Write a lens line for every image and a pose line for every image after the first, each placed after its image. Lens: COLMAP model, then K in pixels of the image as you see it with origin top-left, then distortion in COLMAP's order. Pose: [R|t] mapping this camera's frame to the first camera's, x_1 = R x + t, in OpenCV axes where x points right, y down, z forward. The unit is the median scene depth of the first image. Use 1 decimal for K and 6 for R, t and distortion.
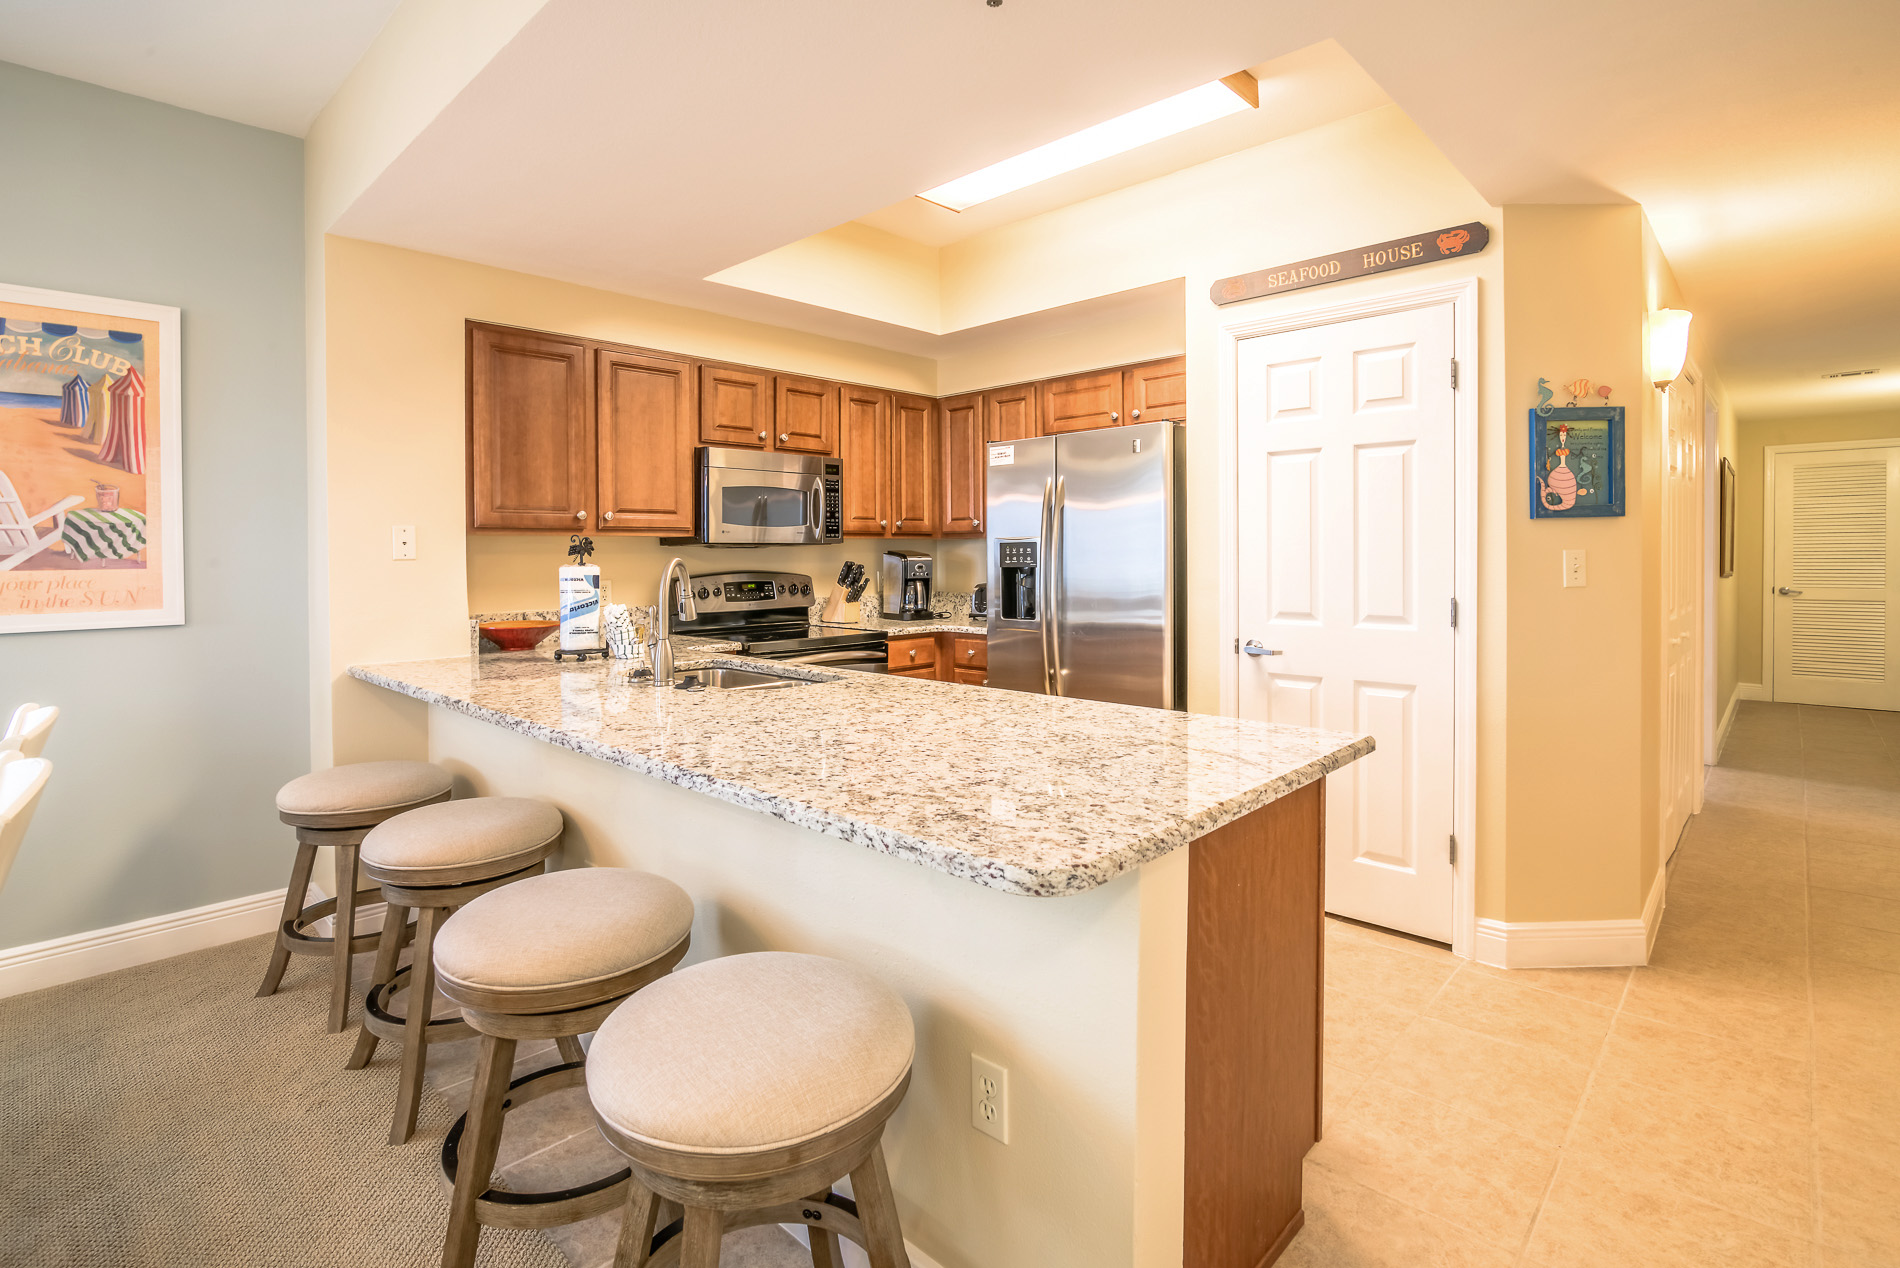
lens RADIAL K [[911.2, 0, 948.7], [0, 911.2, 583.3], [0, 0, 1]] dist [-0.015114, 0.000062]
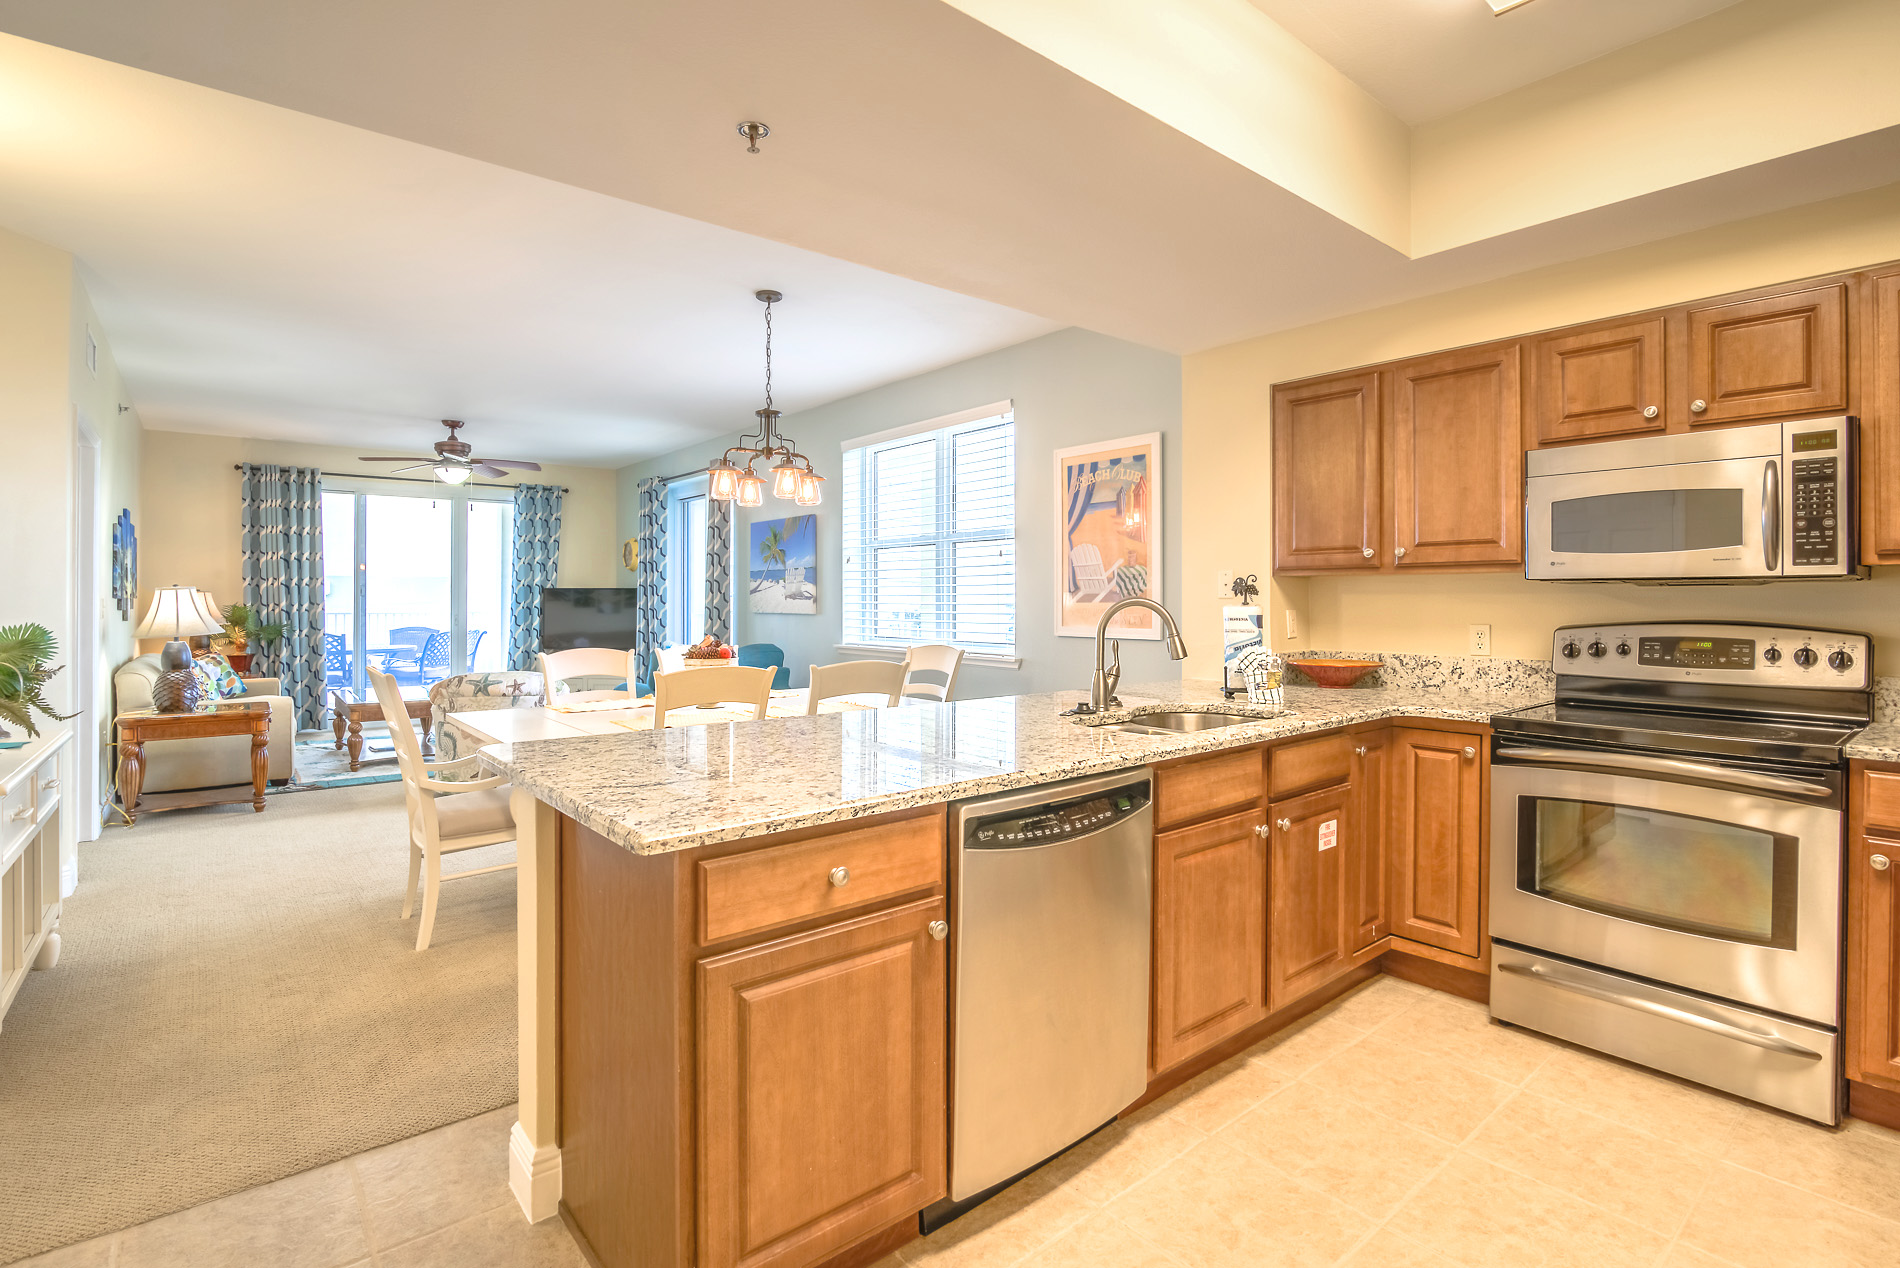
lens RADIAL K [[908.6, 0, 948.8], [0, 908.6, 596.3], [0, 0, 1]] dist [-0.000710, -0.000063]
pose [[-0.109564, 0.004148, -0.993971, 0.613025], [-0.033148, 0.999420, 0.007825, -0.024244], [0.993427, 0.033806, -0.109363, 0.710410]]
